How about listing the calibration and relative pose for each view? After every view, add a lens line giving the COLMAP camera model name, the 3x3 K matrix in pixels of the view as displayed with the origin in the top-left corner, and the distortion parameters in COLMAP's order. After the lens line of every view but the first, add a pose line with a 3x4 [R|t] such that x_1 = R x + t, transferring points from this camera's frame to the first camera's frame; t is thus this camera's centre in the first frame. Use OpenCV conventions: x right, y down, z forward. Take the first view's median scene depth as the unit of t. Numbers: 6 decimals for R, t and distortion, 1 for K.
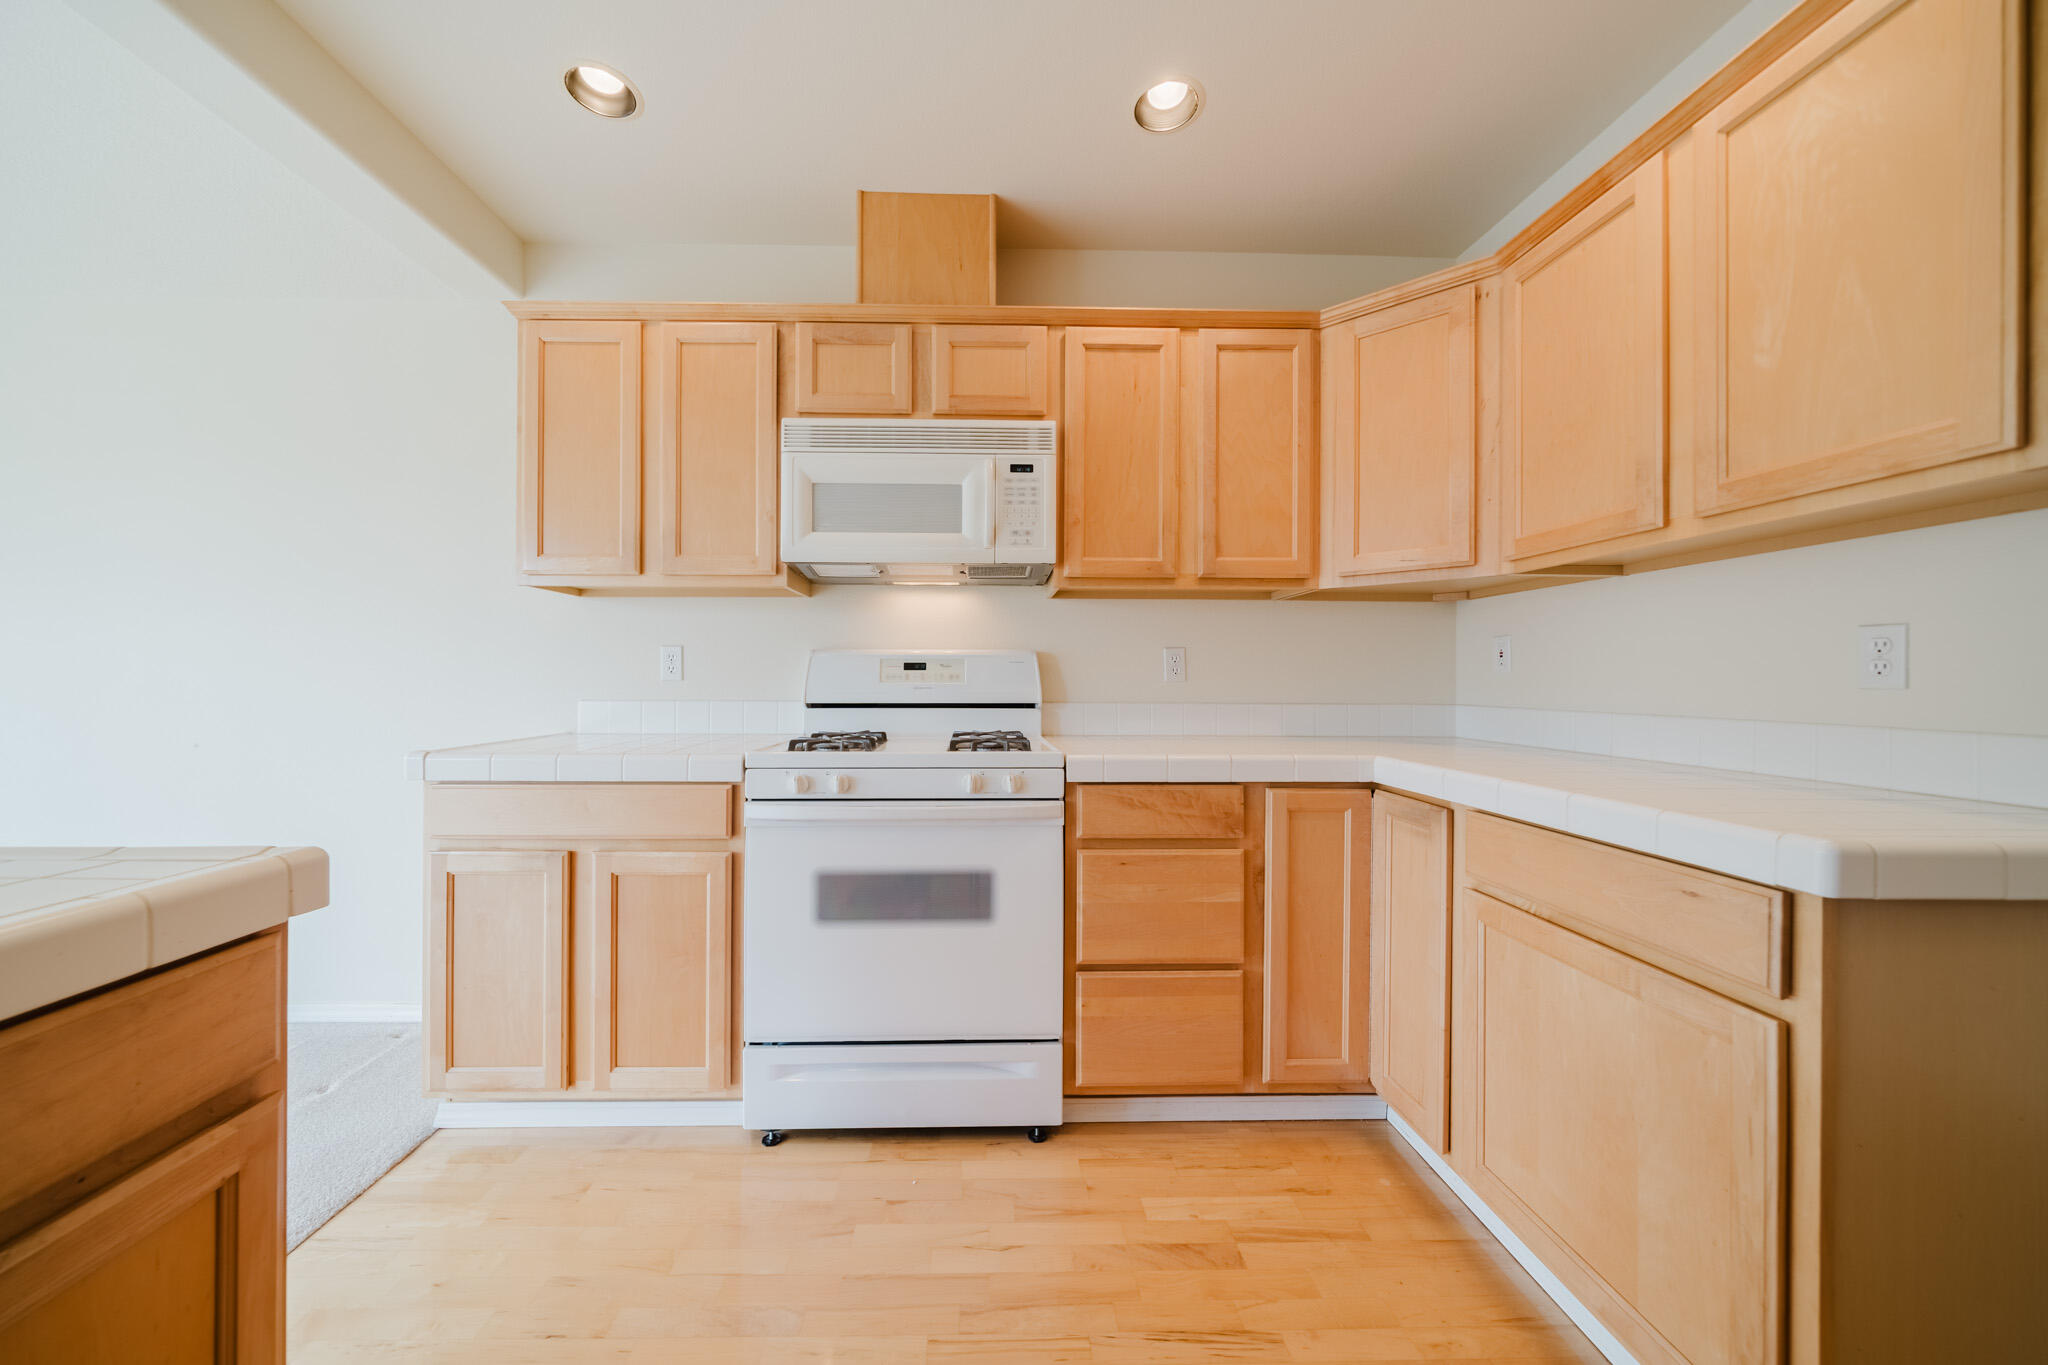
lens RADIAL K [[699.4, 0, 1017.0], [0, 699.4, 676.5], [0, 0, 1]] dist [-0.007804, -0.000167]
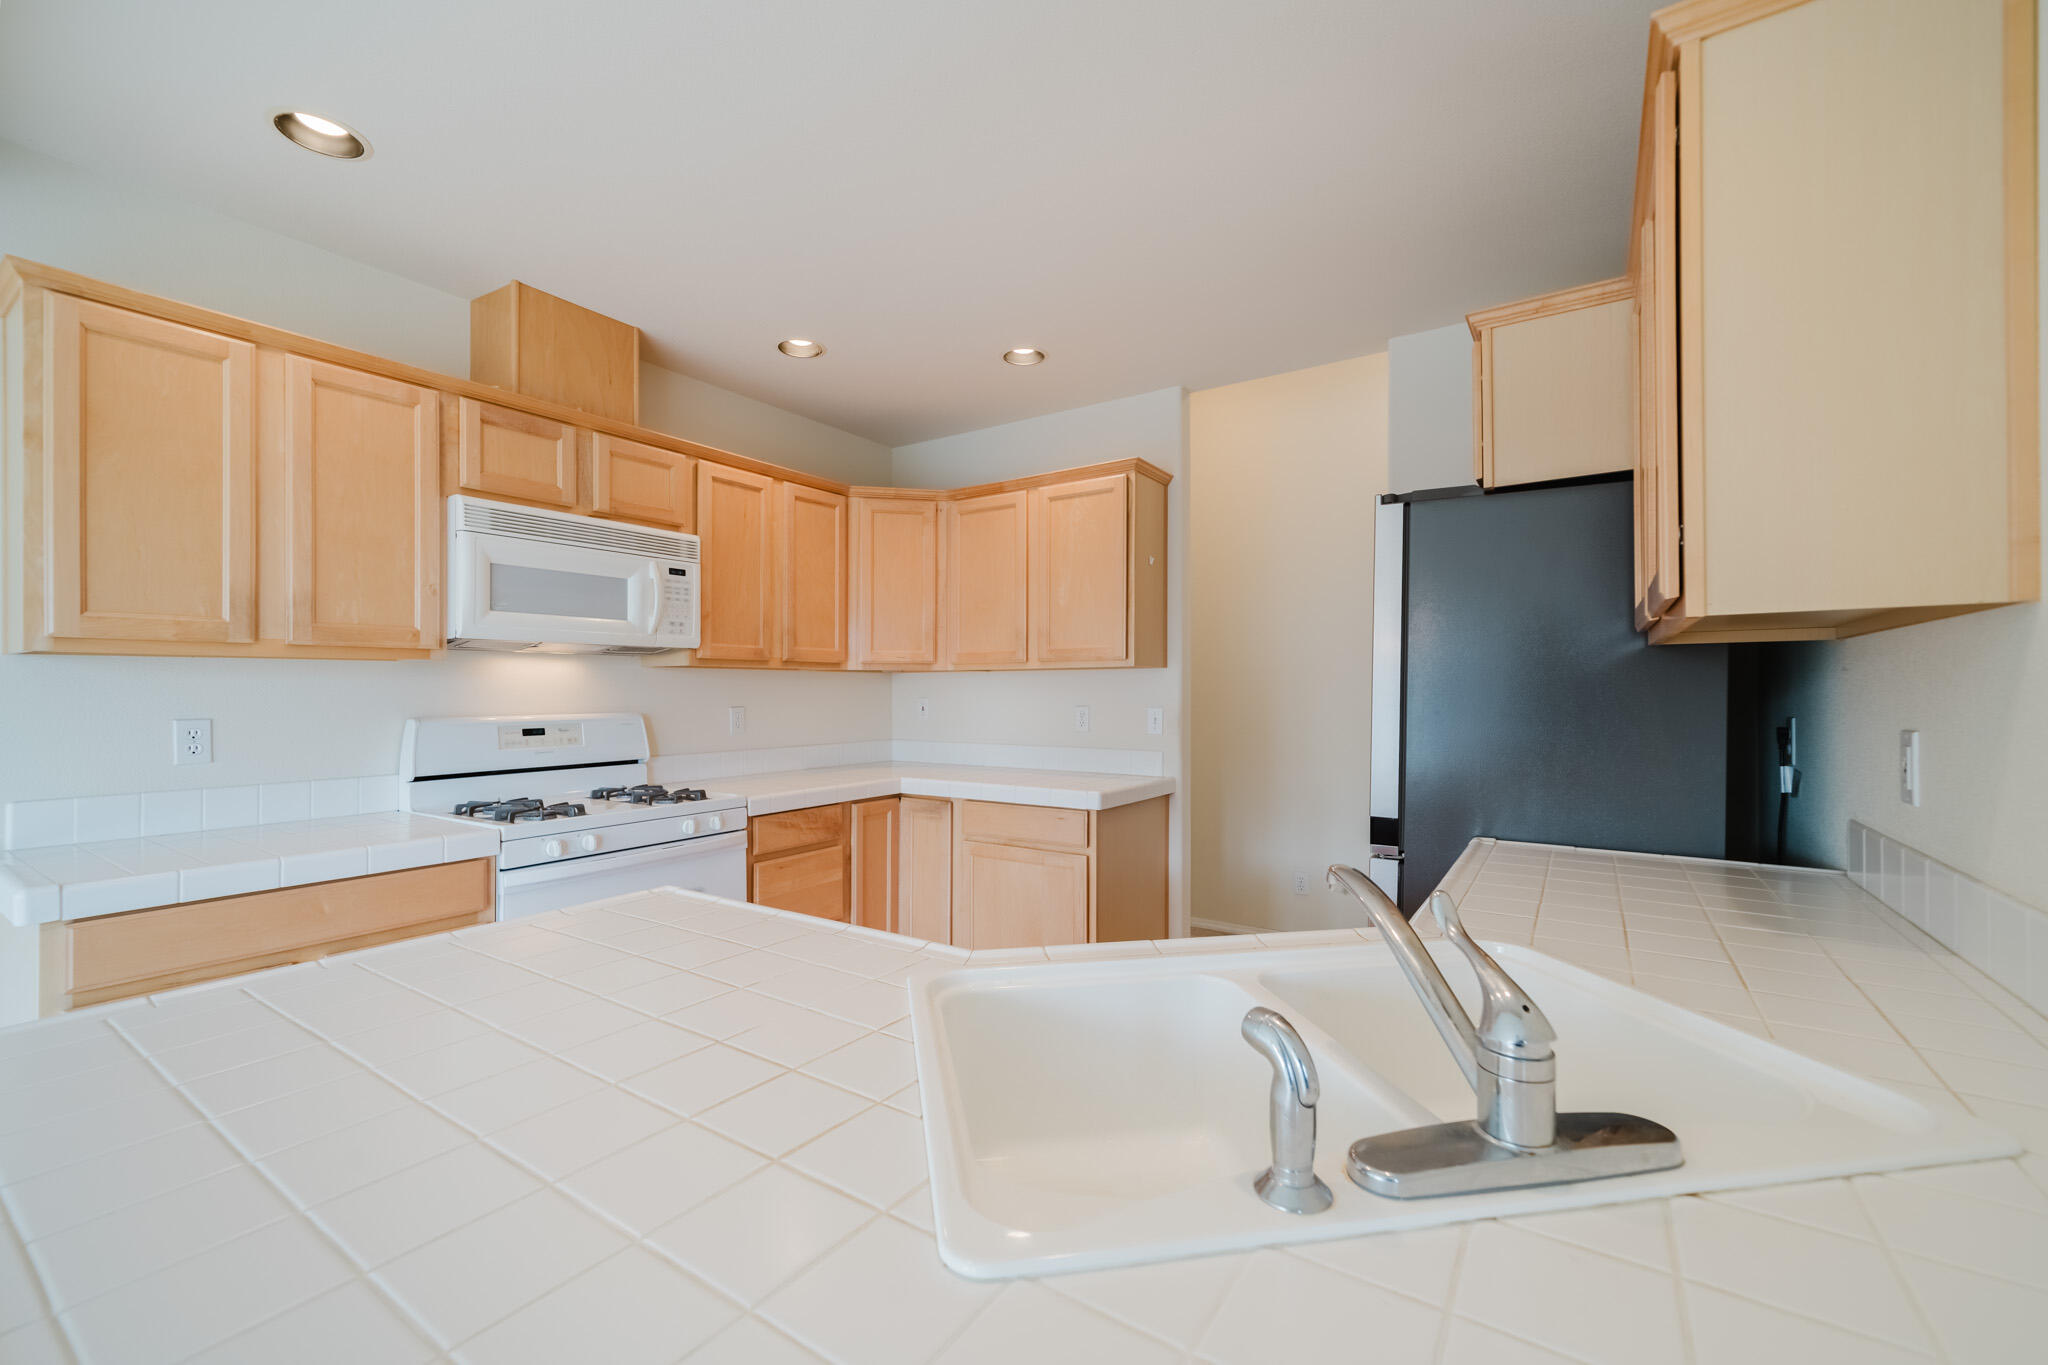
lens RADIAL K [[835.4, 0, 1025.7], [0, 835.4, 685.1], [0, 0, 1]] dist [0.000148, -0.000092]
pose [[0.574749, -0.001022, 0.818329, -0.850922], [-0.000920, 0.999998, 0.001896, -0.100286], [-0.818329, -0.001843, 0.574747, -0.359515]]
